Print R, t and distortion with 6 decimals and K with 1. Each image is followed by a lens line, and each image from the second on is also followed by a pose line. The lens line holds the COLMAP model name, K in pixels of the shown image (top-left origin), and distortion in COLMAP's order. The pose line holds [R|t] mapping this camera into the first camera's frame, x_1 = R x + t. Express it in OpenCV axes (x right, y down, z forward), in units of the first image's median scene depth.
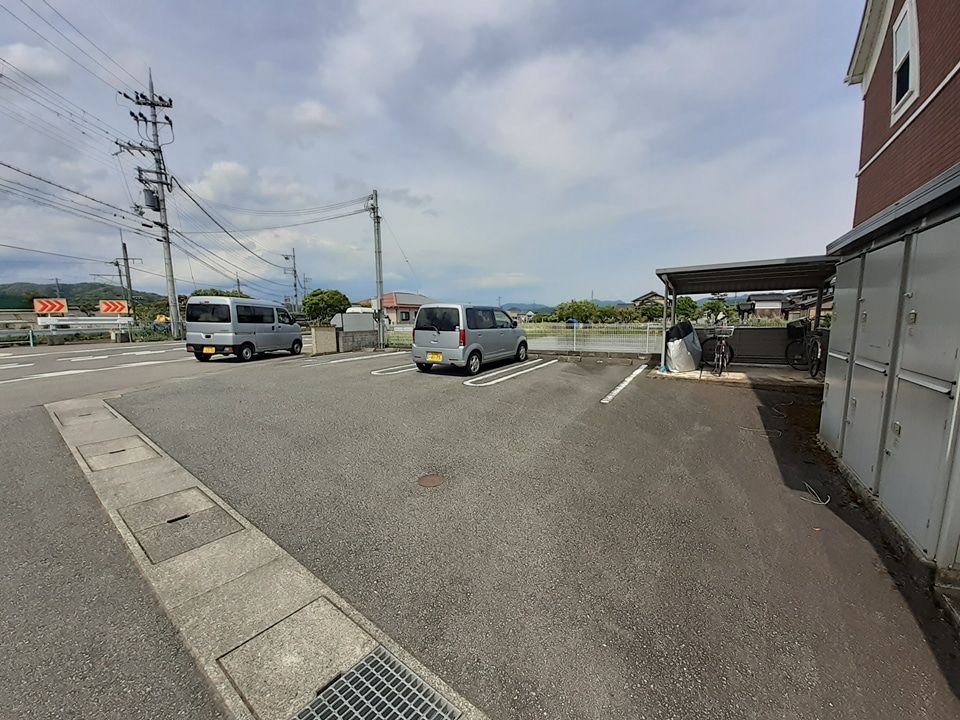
lens RADIAL K [[376.3, 0, 489.1], [0, 376.3, 370.5], [0, 0, 1]] dist [0.021097, -0.016839]
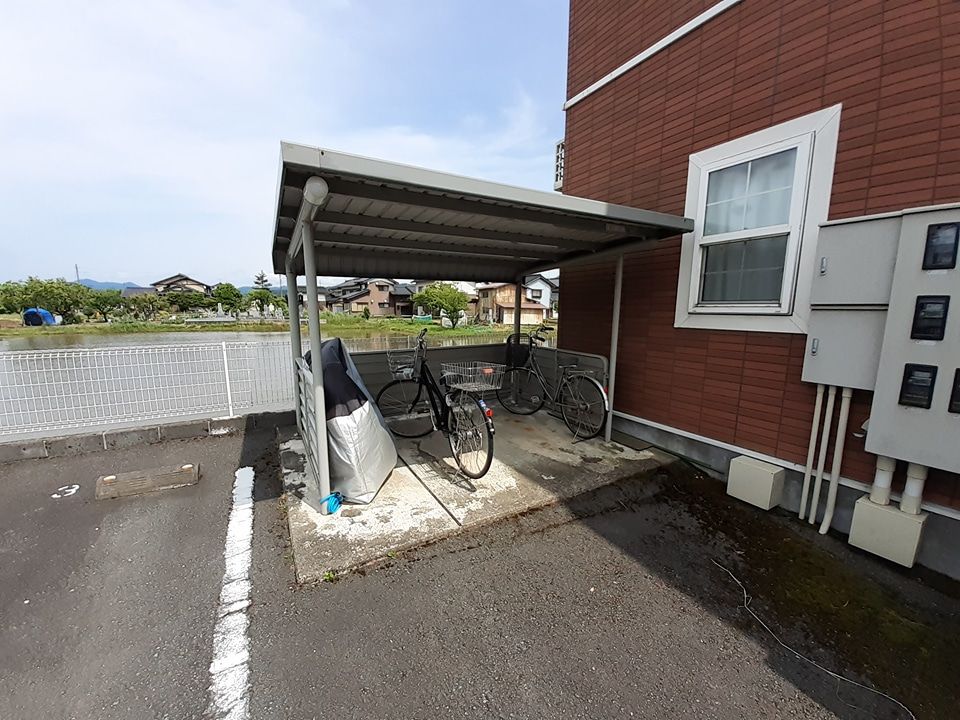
lens RADIAL K [[376.3, 0, 489.1], [0, 376.3, 370.5], [0, 0, 1]] dist [0.021097, -0.016839]
pose [[0.474889, -0.130493, 0.870317, 0.264617], [0.107257, 0.990155, 0.089936, -0.130866], [-0.873485, 0.050638, 0.484210, 0.729600]]
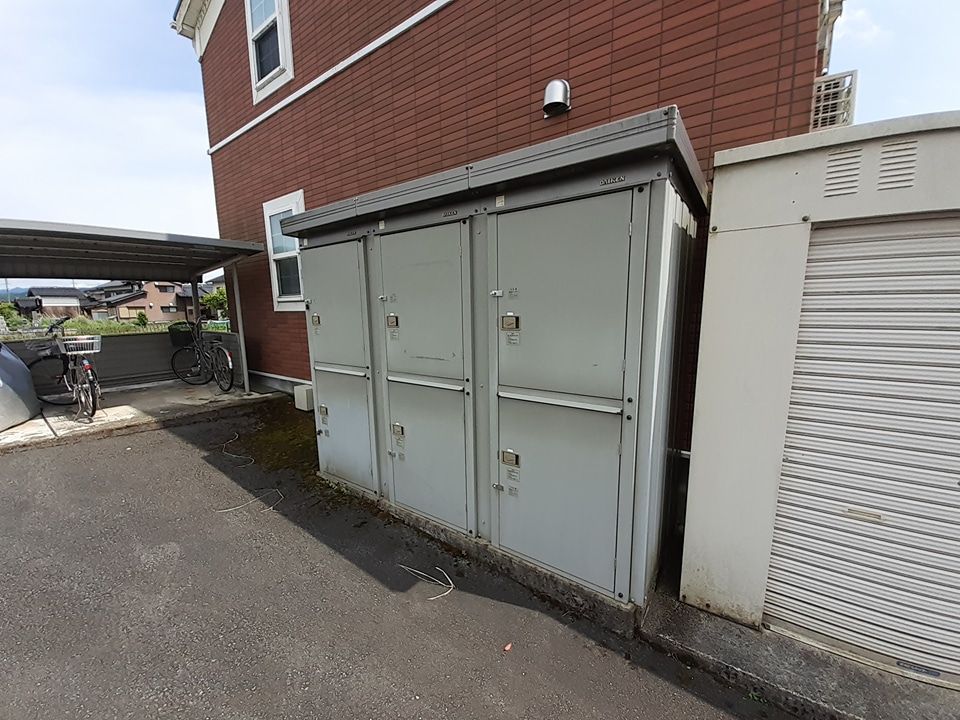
lens RADIAL K [[376.3, 0, 489.1], [0, 376.3, 370.5], [0, 0, 1]] dist [0.021097, -0.016839]
pose [[0.091210, -0.150115, 0.984452, 0.097061], [0.145712, 0.979945, 0.135927, -0.048193], [-0.985114, 0.131049, 0.111254, 0.299878]]
